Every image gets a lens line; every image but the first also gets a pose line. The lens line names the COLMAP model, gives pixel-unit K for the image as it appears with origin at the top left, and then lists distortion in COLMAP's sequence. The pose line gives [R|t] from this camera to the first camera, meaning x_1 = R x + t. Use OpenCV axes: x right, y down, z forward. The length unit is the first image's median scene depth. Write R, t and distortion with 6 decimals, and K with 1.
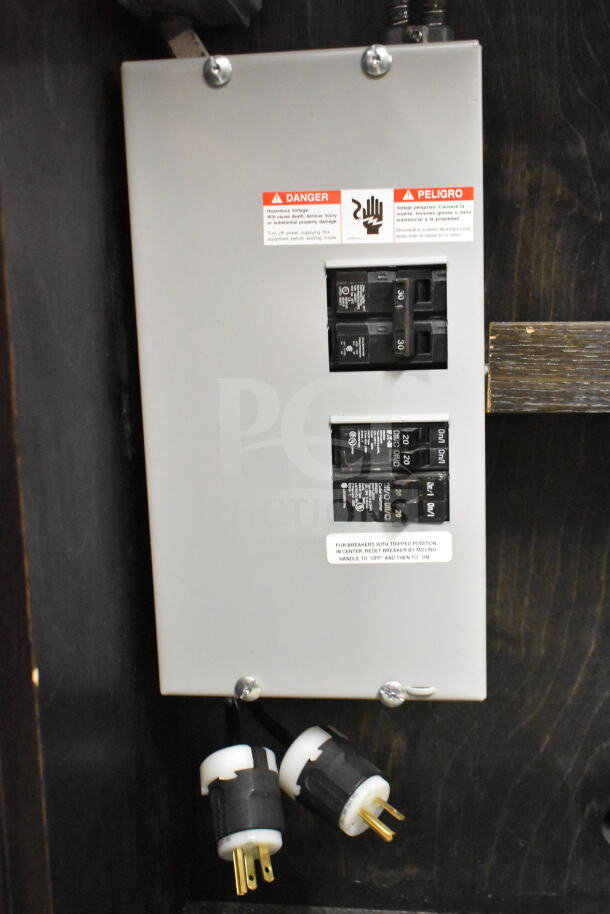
lens RADIAL K [[1030.2, 0, 305.3], [0, 1030.2, 457.7], [0, 0, 1]] dist [-0.025961, 0.000000]
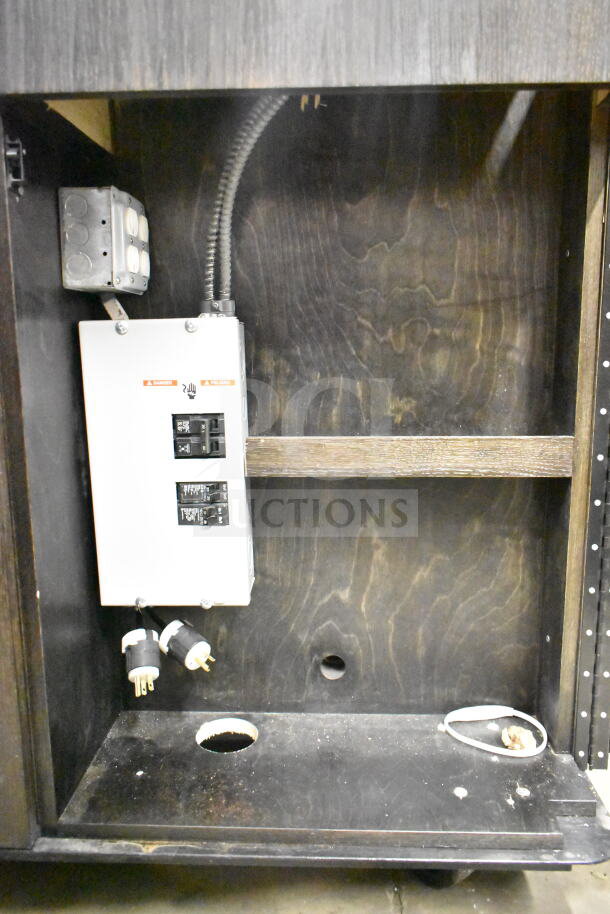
lens RADIAL K [[720.5, 0, 304.5], [0, 720.5, 455.0], [0, 0, 1]] dist [-0.015827, 0.003607]
pose [[0.997638, -0.003408, 0.068602, 0.194888], [0.003796, 0.999978, -0.005524, -0.080884], [-0.068581, 0.005771, 0.997629, -0.573441]]
